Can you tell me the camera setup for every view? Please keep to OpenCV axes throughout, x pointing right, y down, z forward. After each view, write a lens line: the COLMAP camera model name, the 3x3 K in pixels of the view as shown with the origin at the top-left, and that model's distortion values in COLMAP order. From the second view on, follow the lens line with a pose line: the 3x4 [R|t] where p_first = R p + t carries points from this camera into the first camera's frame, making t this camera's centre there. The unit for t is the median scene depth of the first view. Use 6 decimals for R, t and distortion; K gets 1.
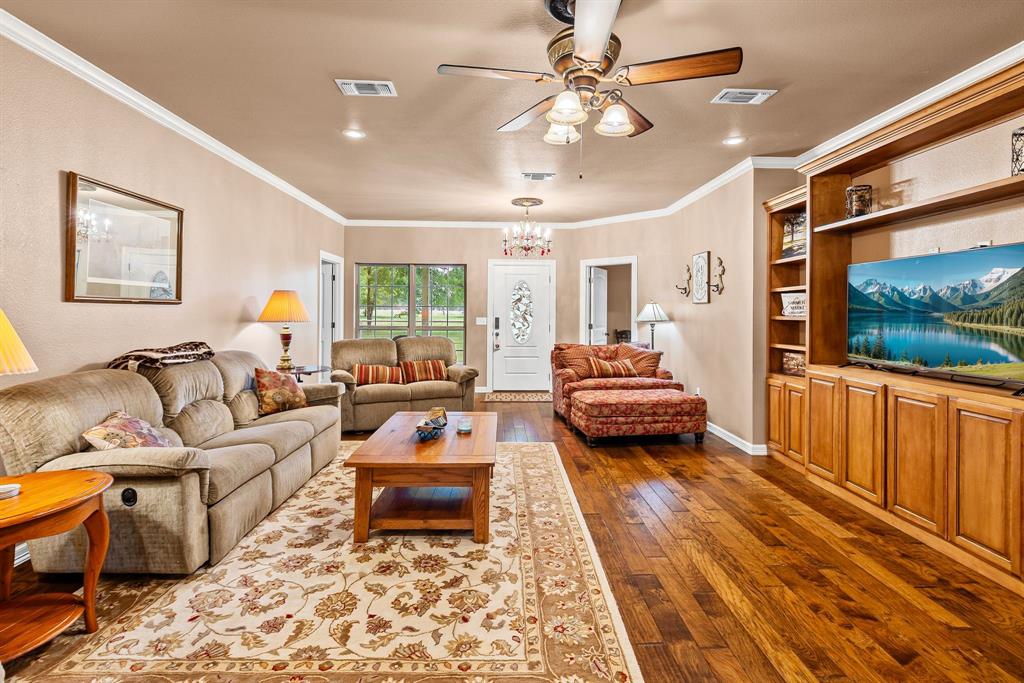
lens RADIAL K [[468.3, 0, 512.0], [0, 468.3, 315.2], [0, 0, 1]] dist [0.001402, -0.000090]
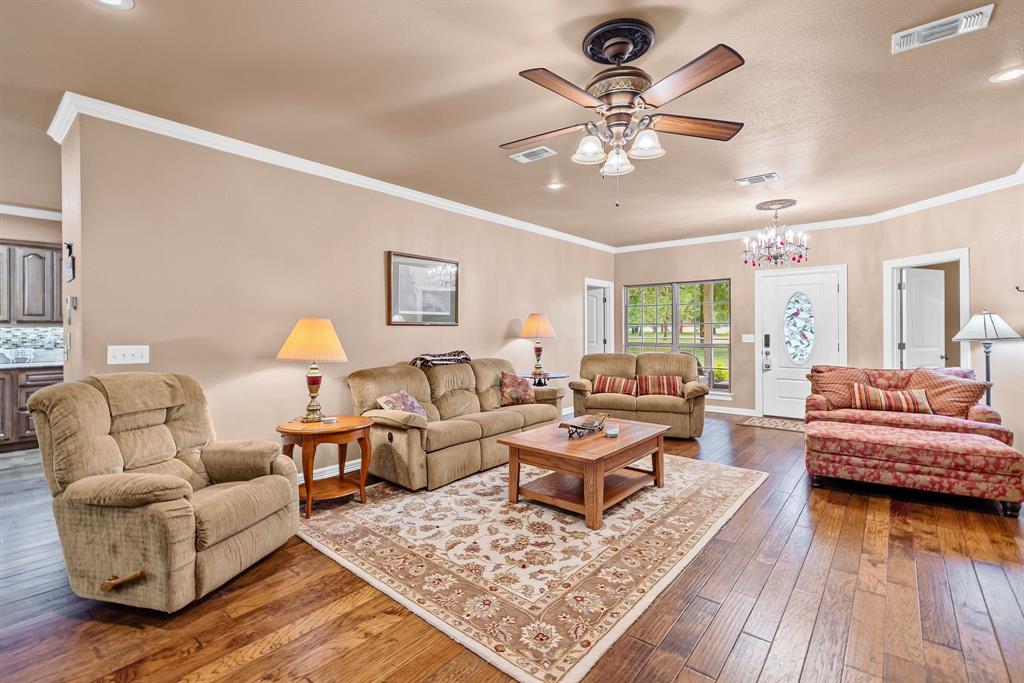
lens RADIAL K [[458.9, 0, 511.2], [0, 458.9, 335.2], [0, 0, 1]] dist [0.009549, -0.000997]
pose [[0.748353, -0.000775, -0.663301, 0.481857], [0.003828, 0.999988, 0.003150, 0.003912], [0.663290, -0.004896, 0.748346, 0.019017]]
